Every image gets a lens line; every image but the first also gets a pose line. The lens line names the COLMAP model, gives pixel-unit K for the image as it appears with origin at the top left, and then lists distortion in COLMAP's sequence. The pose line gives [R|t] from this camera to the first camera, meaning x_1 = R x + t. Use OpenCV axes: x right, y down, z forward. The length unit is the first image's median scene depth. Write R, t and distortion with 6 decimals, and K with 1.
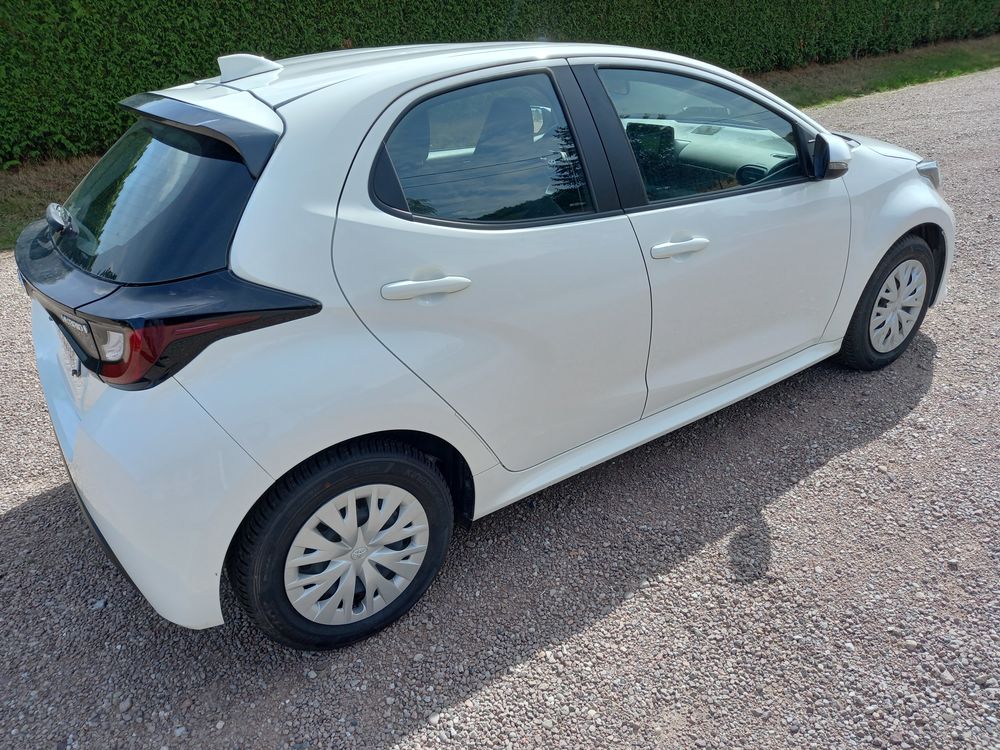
lens RADIAL K [[728.8, 0, 500.0], [0, 728.8, 375.0], [0, 0, 1]] dist [0.039805, -0.019675]
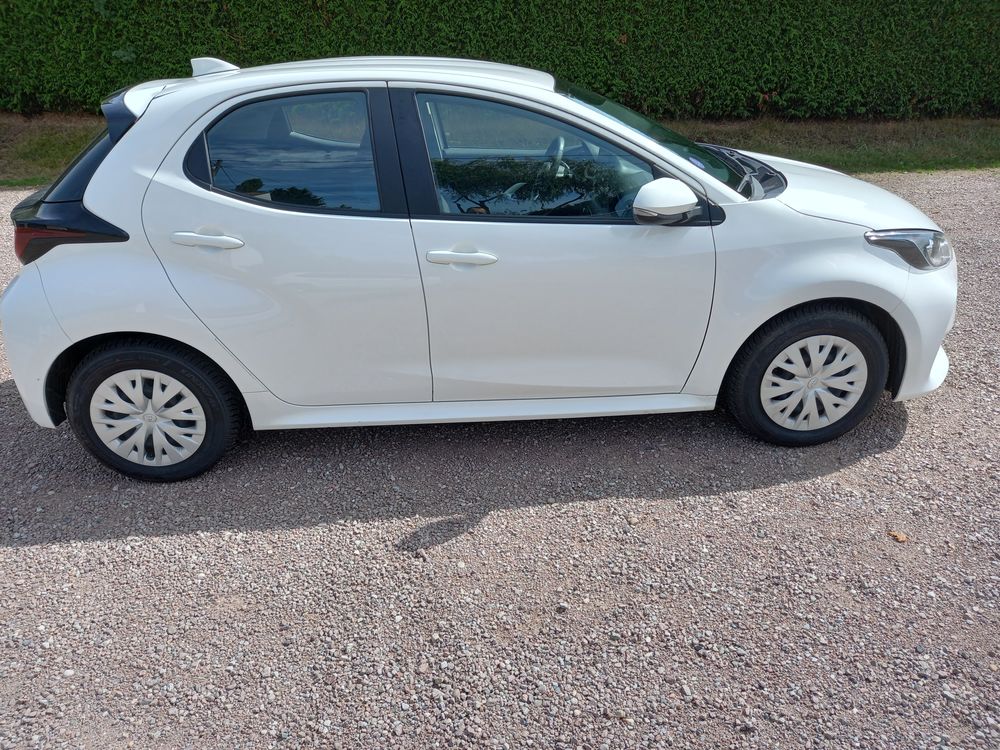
lens RADIAL K [[728.8, 0, 500.0], [0, 728.8, 375.0], [0, 0, 1]] dist [0.039805, -0.019675]
pose [[0.851494, 0.267116, -0.451229, 0.884999], [-0.258065, 0.962570, 0.082833, -0.112954], [0.456466, 0.045915, 0.888556, 0.039309]]
